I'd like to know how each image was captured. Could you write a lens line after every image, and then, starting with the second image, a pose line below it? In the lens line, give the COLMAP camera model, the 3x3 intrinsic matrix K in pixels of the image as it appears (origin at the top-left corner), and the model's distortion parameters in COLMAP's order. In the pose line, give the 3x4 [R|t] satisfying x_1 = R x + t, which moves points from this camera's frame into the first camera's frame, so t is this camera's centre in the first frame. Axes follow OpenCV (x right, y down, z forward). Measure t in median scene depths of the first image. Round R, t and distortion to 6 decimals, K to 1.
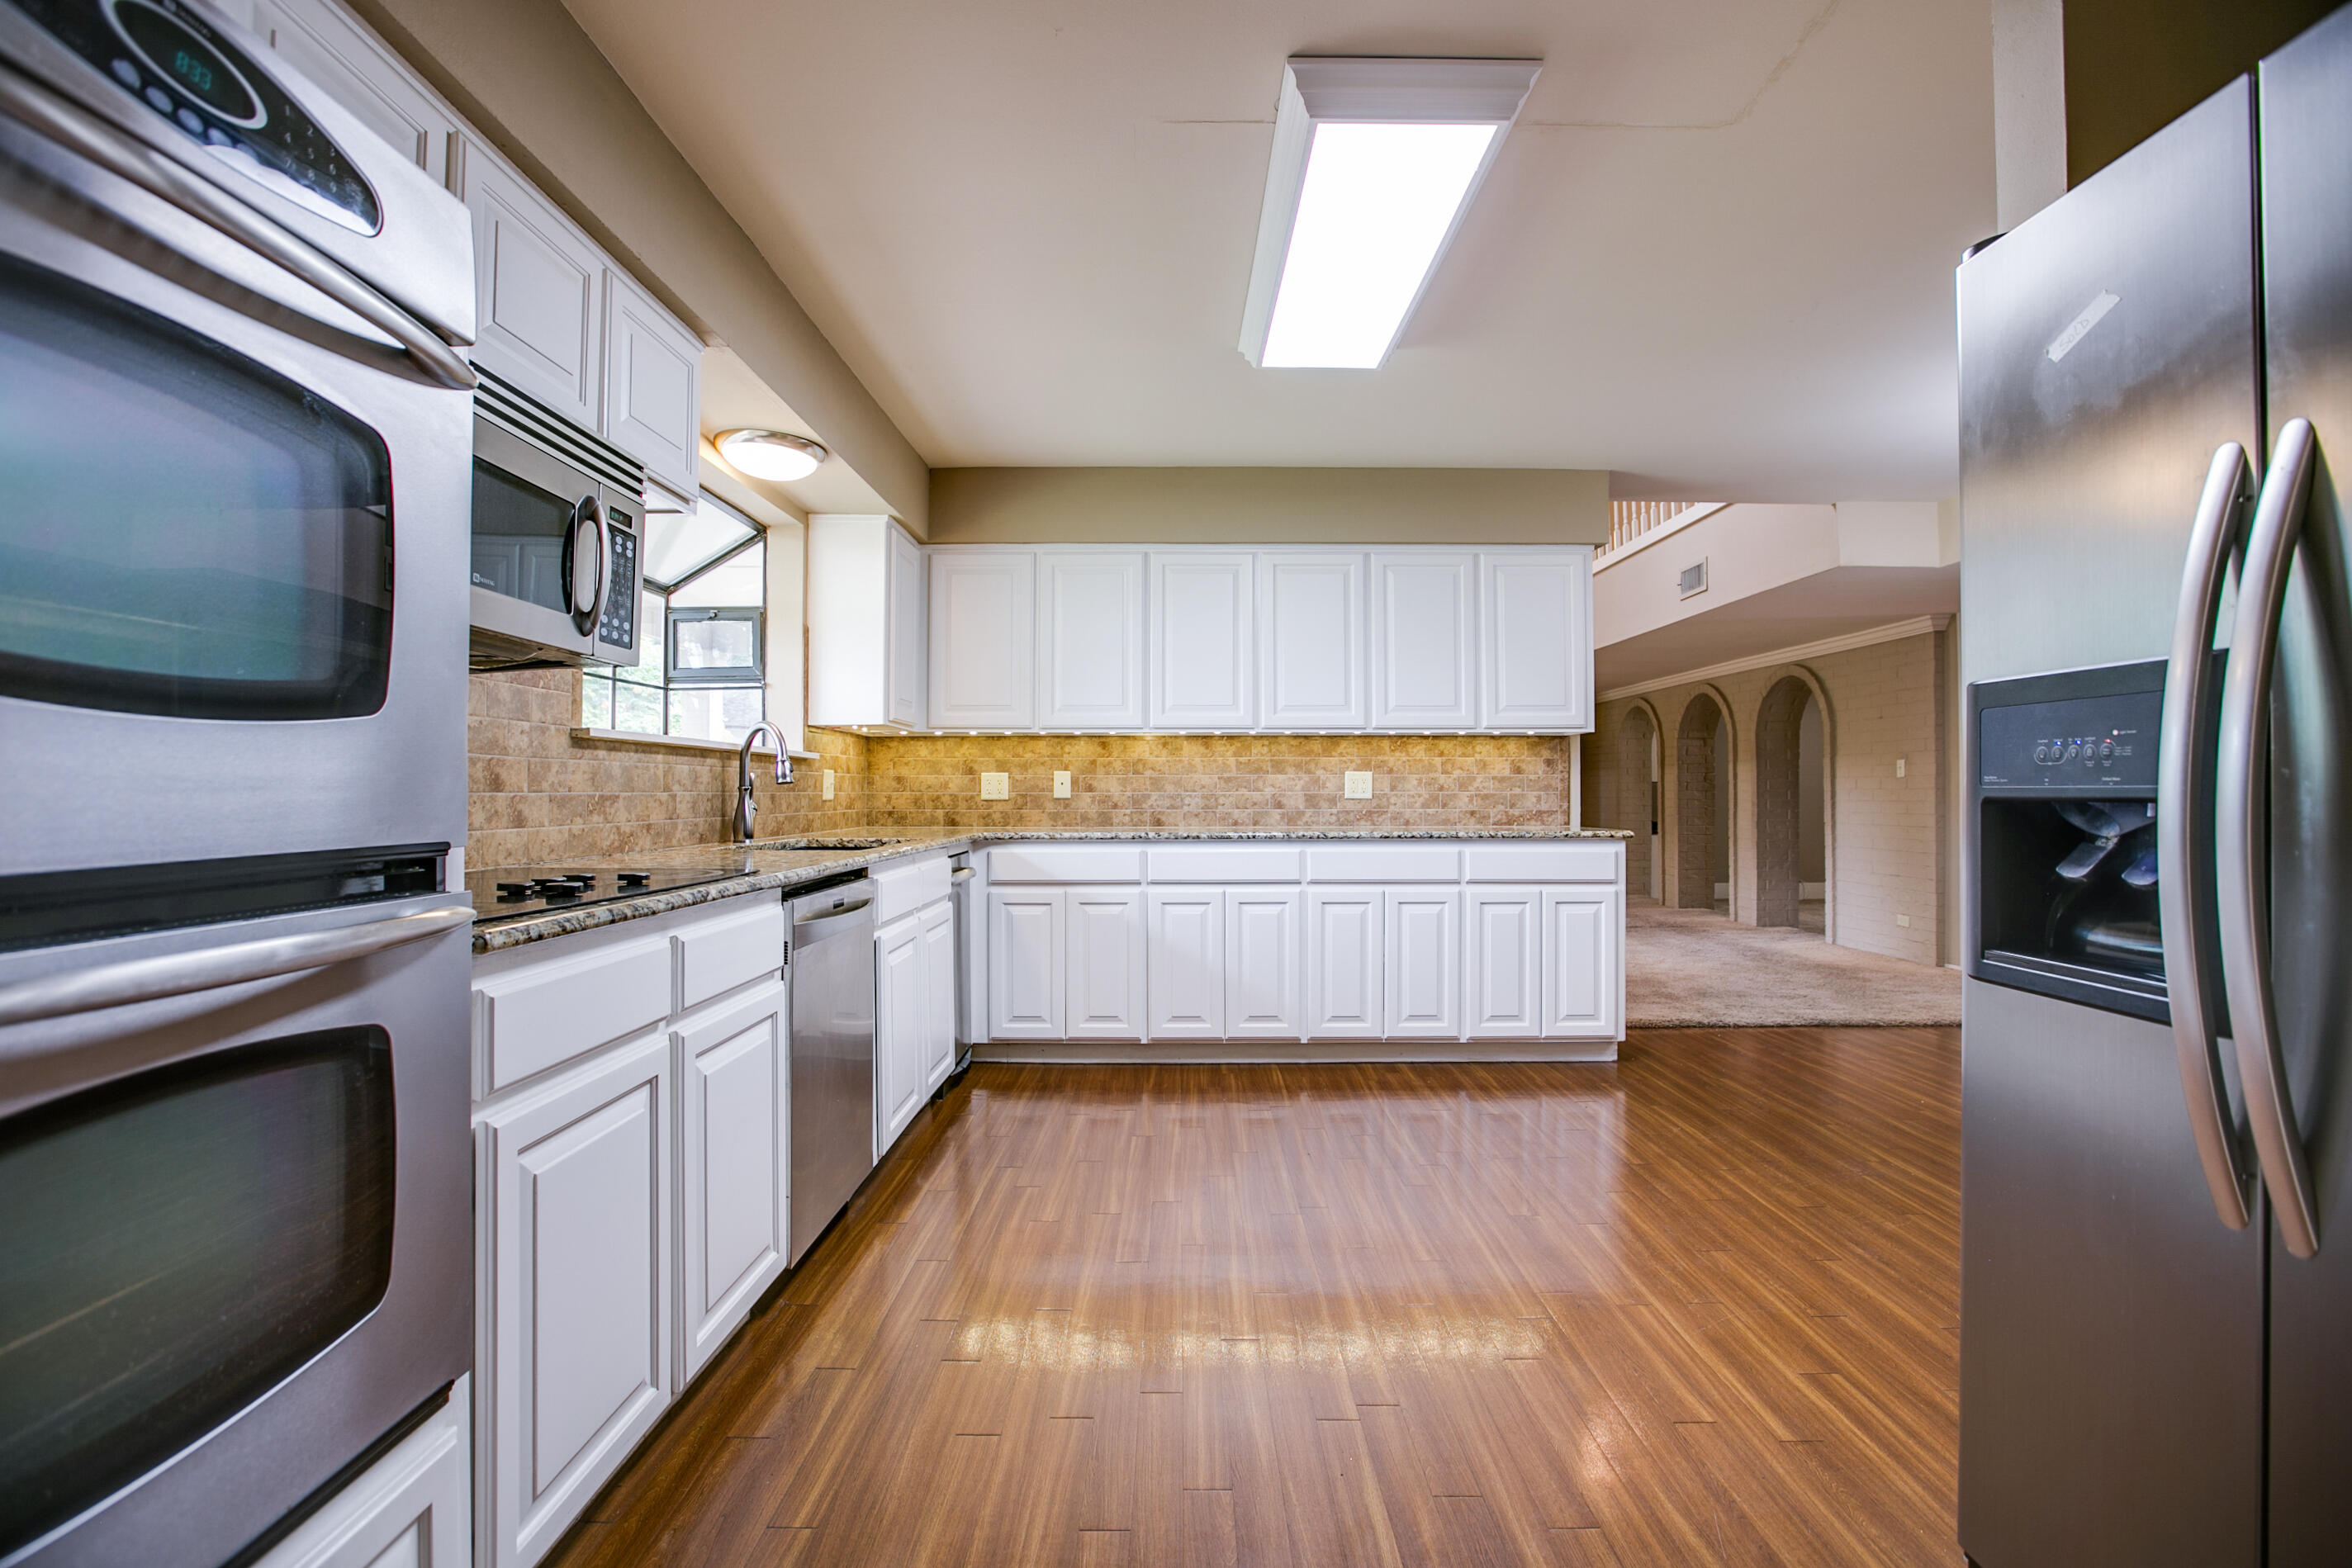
lens RADIAL K [[1102.6, 0, 1192.0], [0, 1102.6, 780.8], [0, 0, 1]] dist [-0.040125, 0.010120]
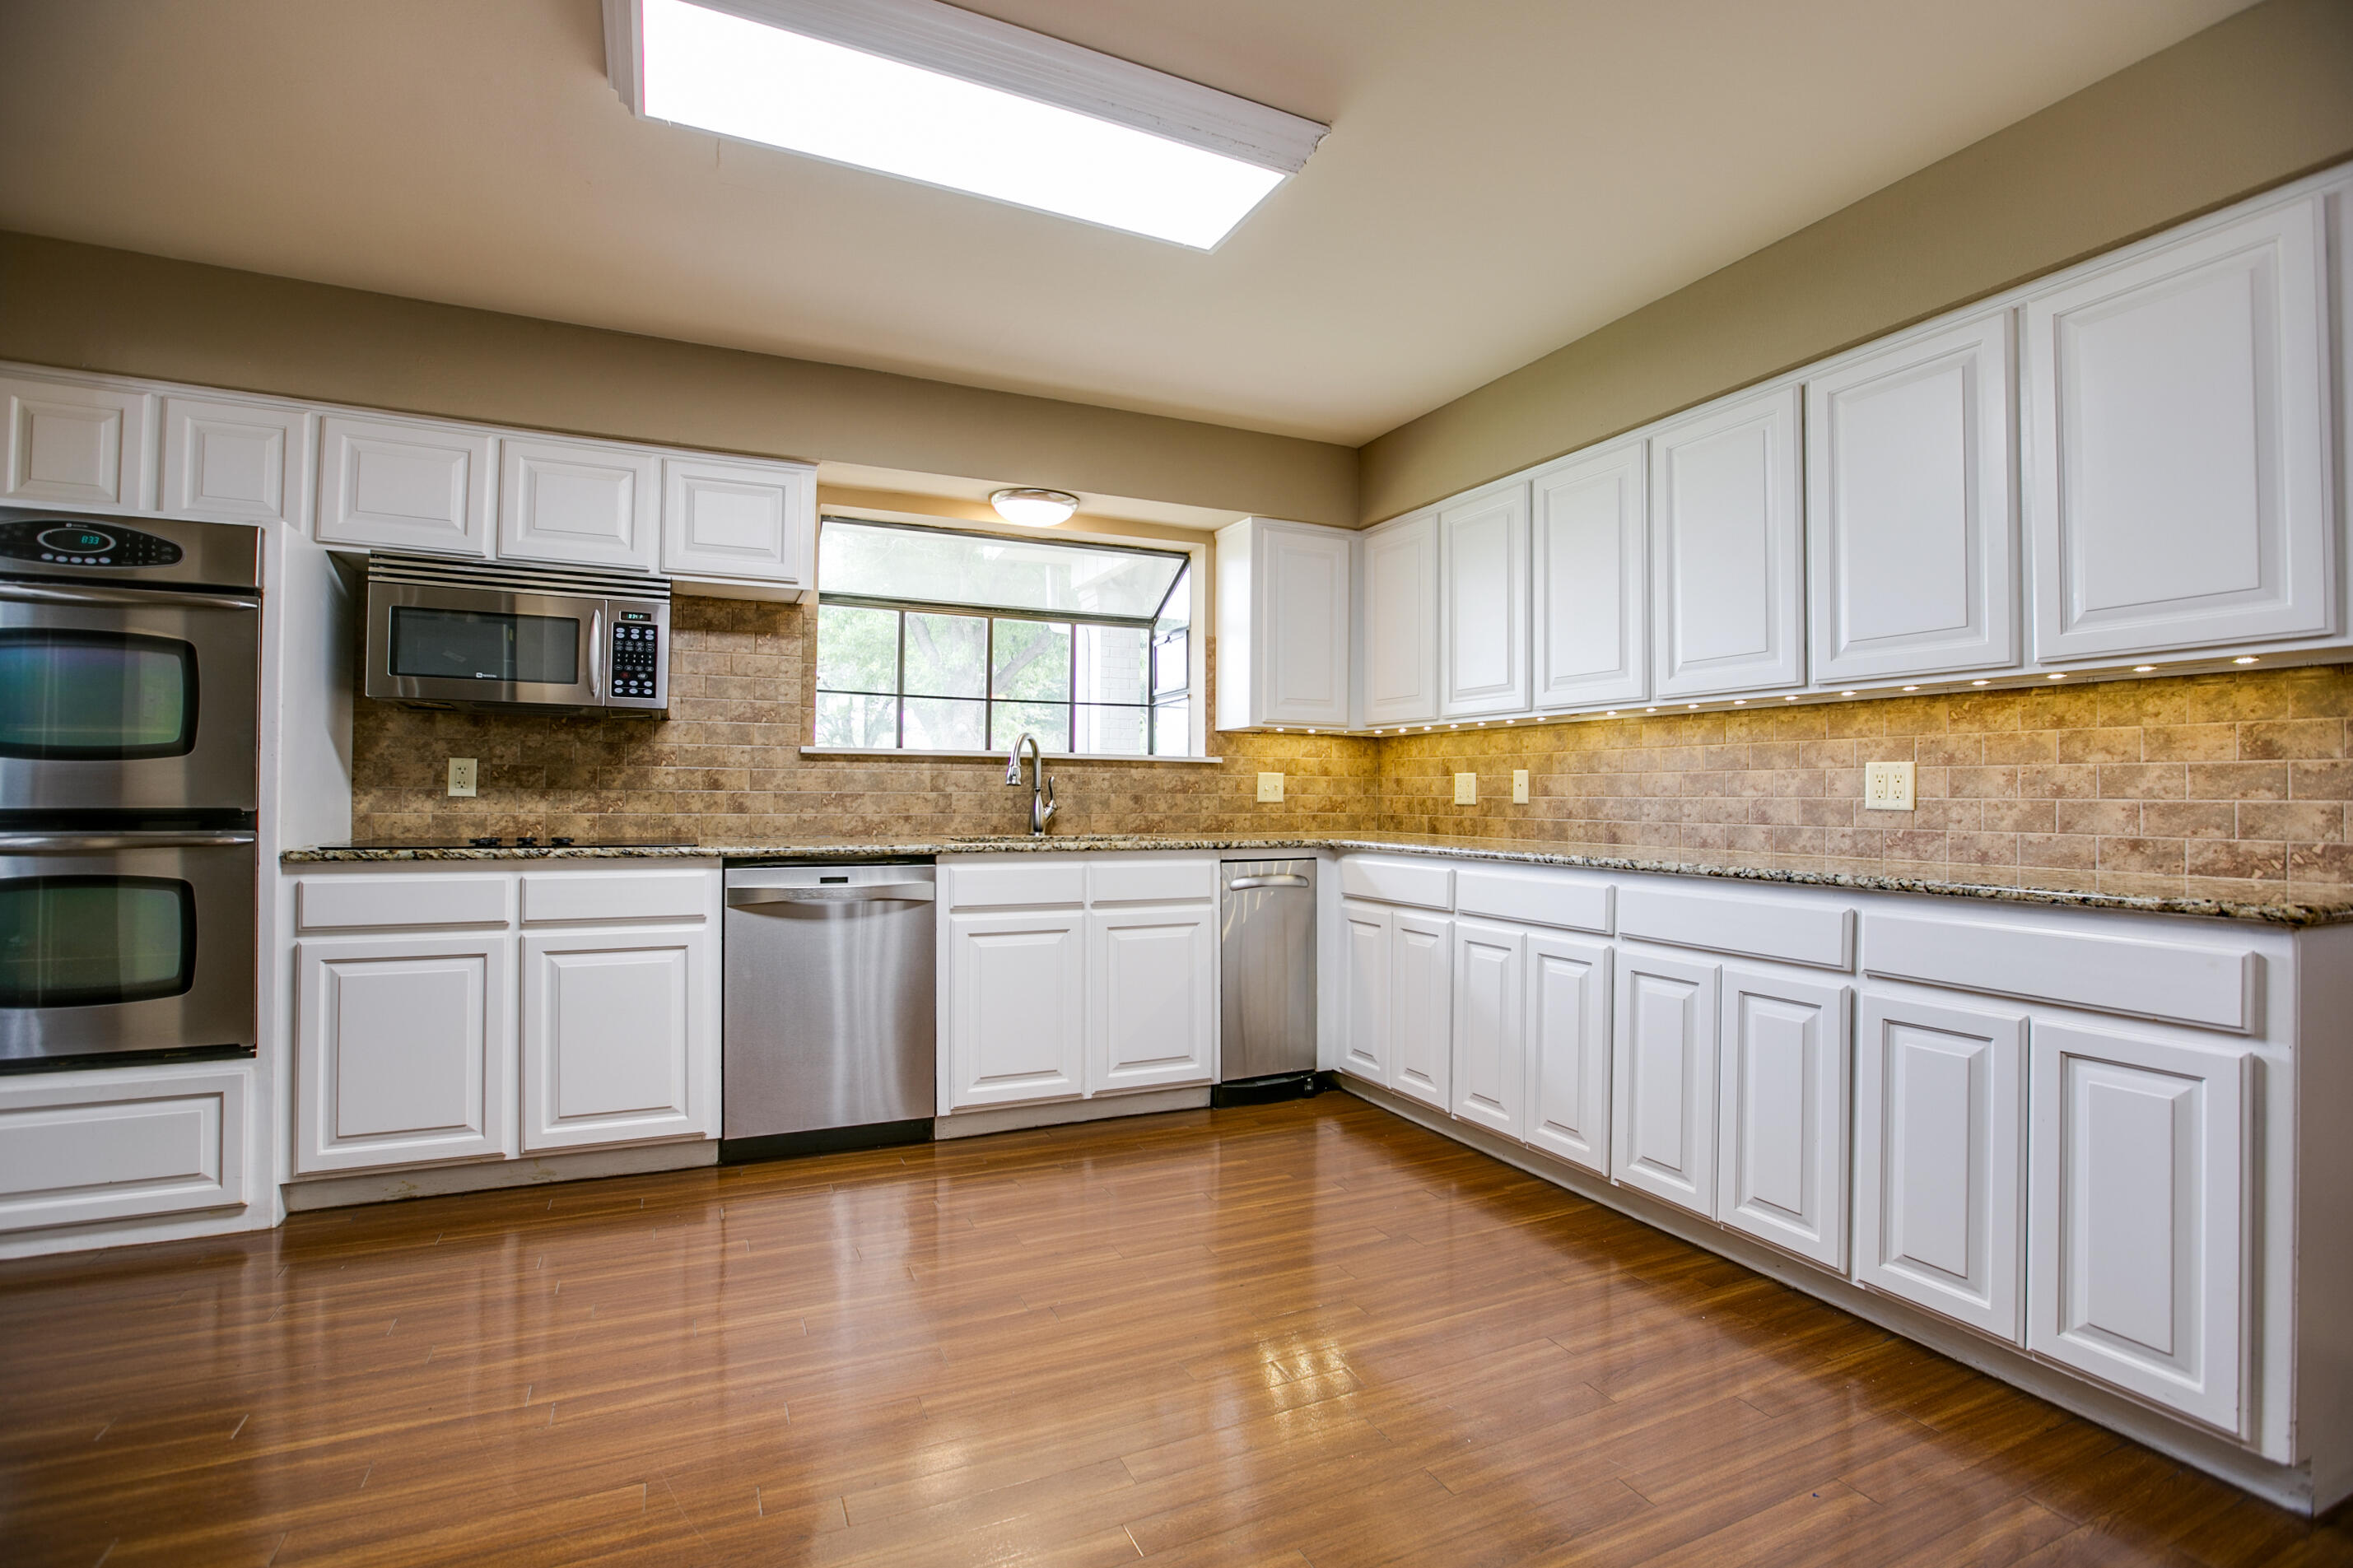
lens RADIAL K [[1103.0, 0, 1167.0], [0, 1103.0, 771.3], [0, 0, 1]] dist [-0.040125, 0.010120]
pose [[0.404504, -0.015552, -0.914404, 0.511104], [0.002283, 0.999869, -0.015995, 0.004548], [0.914533, 0.004382, 0.404487, 0.439772]]
